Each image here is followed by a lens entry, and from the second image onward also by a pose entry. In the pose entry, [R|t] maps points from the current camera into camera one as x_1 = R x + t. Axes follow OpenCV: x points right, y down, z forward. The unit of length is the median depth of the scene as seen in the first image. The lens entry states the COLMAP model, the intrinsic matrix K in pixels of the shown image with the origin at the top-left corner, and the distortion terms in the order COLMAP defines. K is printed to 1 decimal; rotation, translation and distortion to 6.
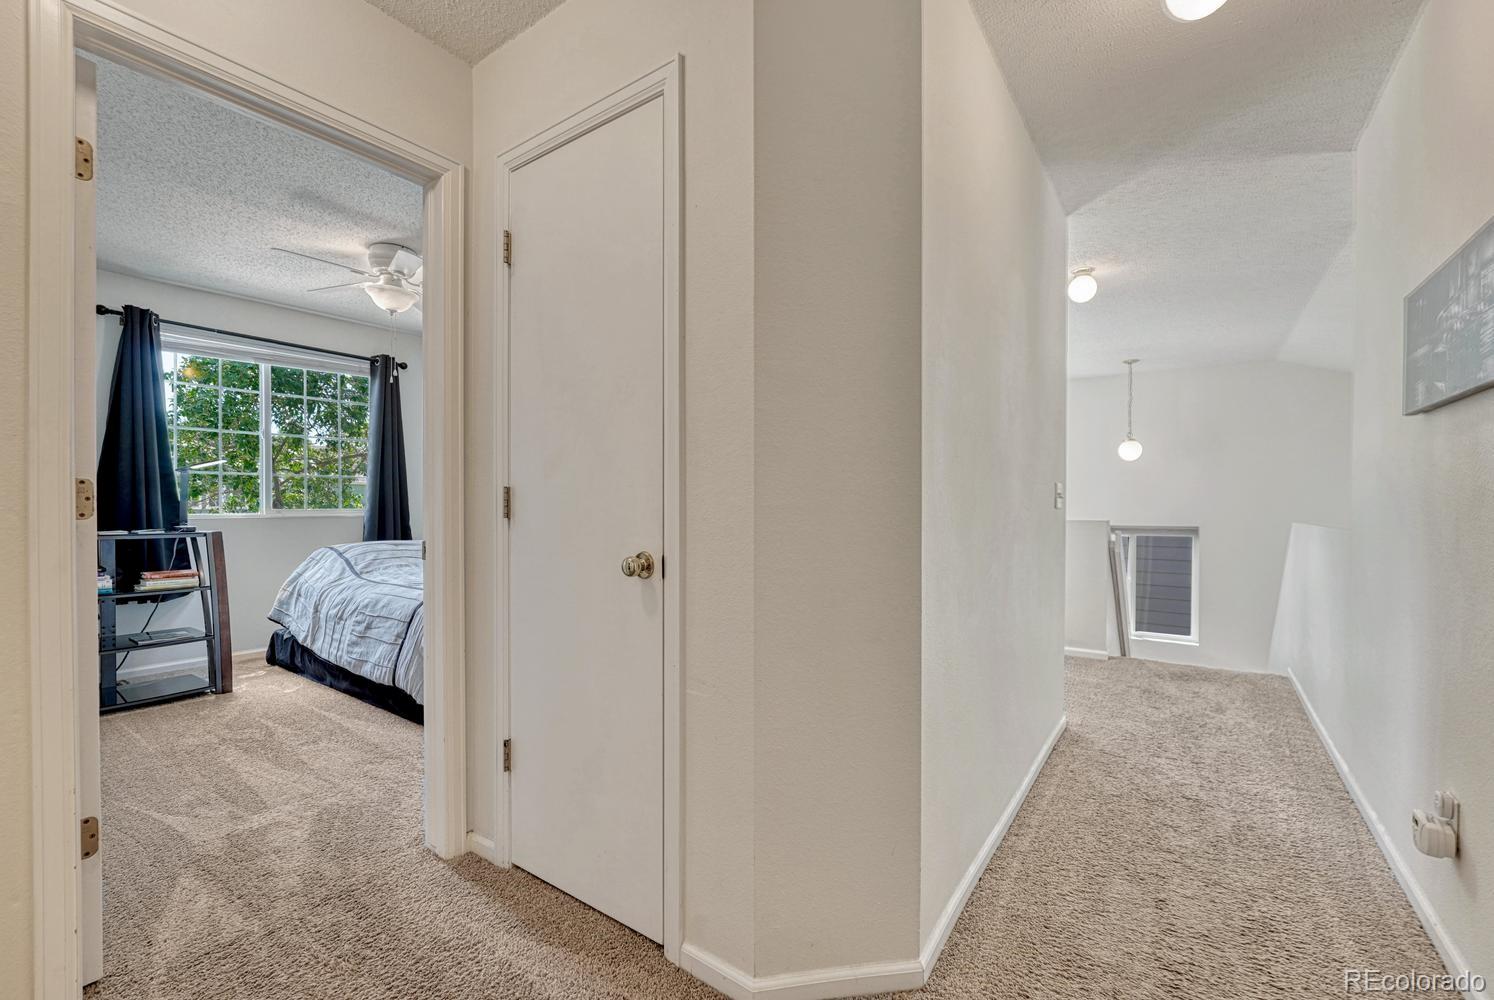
lens RADIAL K [[615.9, 0, 746.7], [0, 615.9, 515.4], [0, 0, 1]] dist [-0.016632, -0.000089]
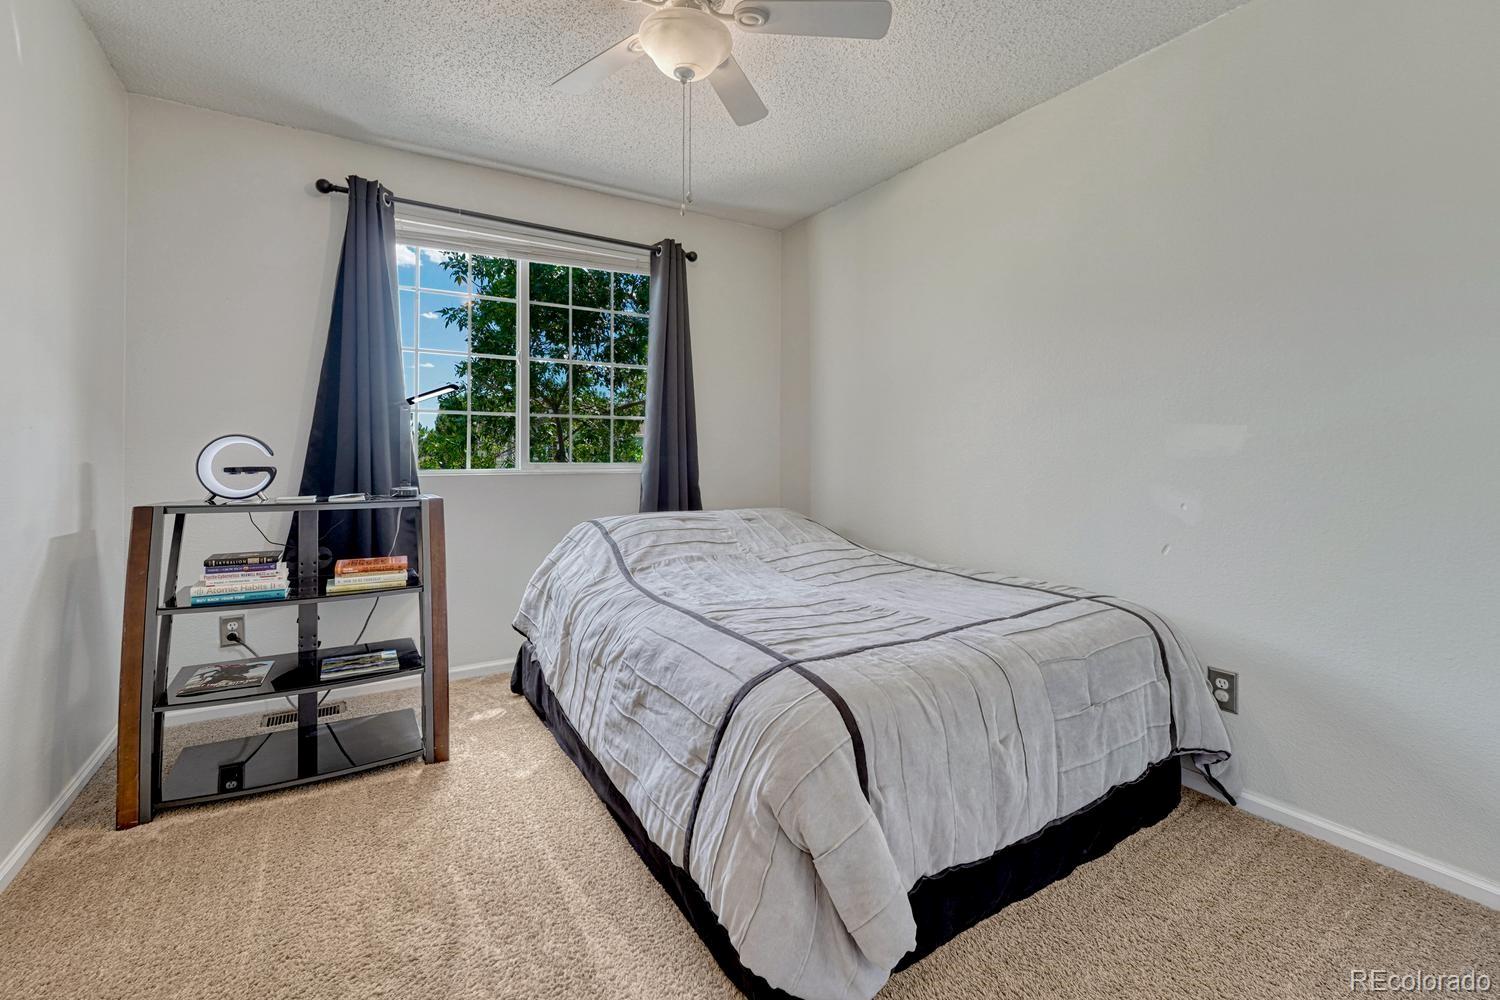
lens RADIAL K [[664.3, 0, 751.2], [0, 664.3, 475.0], [0, 0, 1]] dist [-0.013650, -0.000051]
pose [[0.919605, 0.013706, -0.392605, -0.267939], [-0.010262, 0.999888, 0.010871, -0.007984], [0.392710, -0.005968, 0.919643, 0.445093]]
